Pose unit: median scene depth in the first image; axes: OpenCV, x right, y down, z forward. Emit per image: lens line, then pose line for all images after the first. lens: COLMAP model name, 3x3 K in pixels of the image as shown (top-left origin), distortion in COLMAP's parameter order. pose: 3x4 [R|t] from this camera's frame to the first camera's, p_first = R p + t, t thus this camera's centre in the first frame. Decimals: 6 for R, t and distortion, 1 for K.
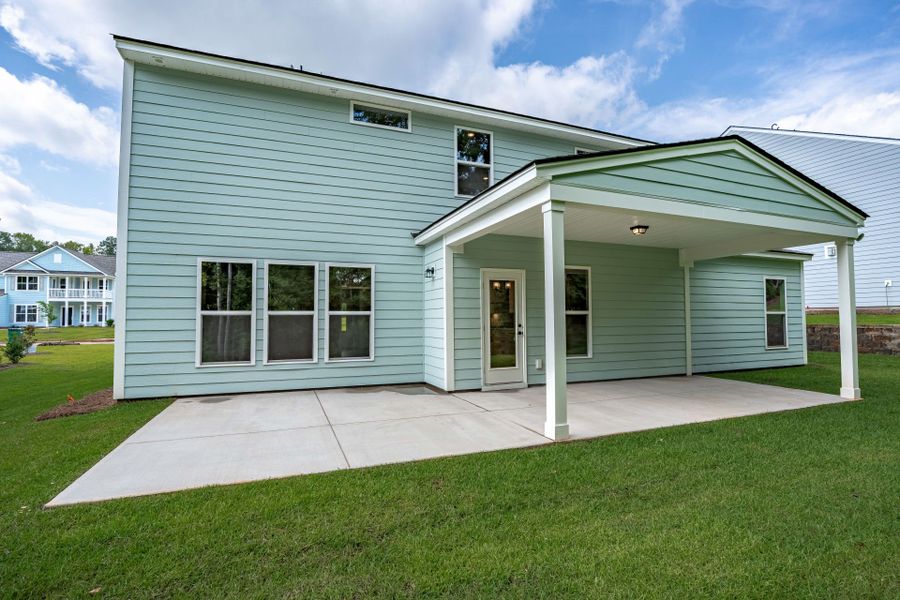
lens RADIAL K [[445.4, 0, 444.1], [0, 445.4, 299.3], [0, 0, 1]] dist [-0.016078, 0.001053]
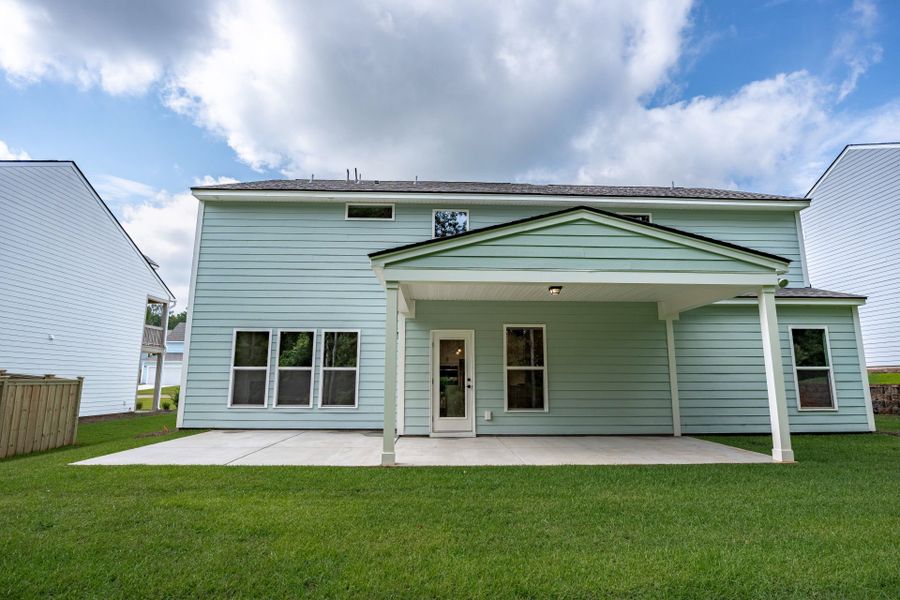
lens RADIAL K [[445.4, 0, 448.3], [0, 445.4, 303.4], [0, 0, 1]] dist [-0.016078, 0.001053]
pose [[0.937900, -0.050895, -0.343152, 0.510682], [0.010114, 0.992770, -0.119601, 0.001673], [0.346758, 0.108703, 0.931634, -0.078961]]
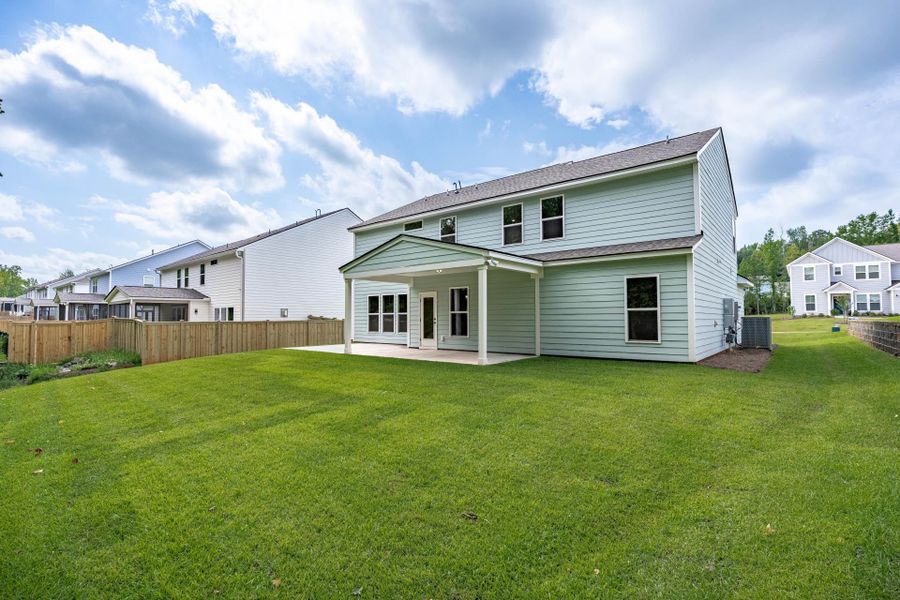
lens RADIAL K [[416.1, 0, 453.1], [0, 416.1, 300.2], [0, 0, 1]] dist [-0.000462, 0.000044]
pose [[0.481443, -0.035074, -0.875776, 1.864075], [0.043994, 0.998907, -0.015821, 0.006206], [0.875373, -0.030912, 0.482459, 0.157008]]
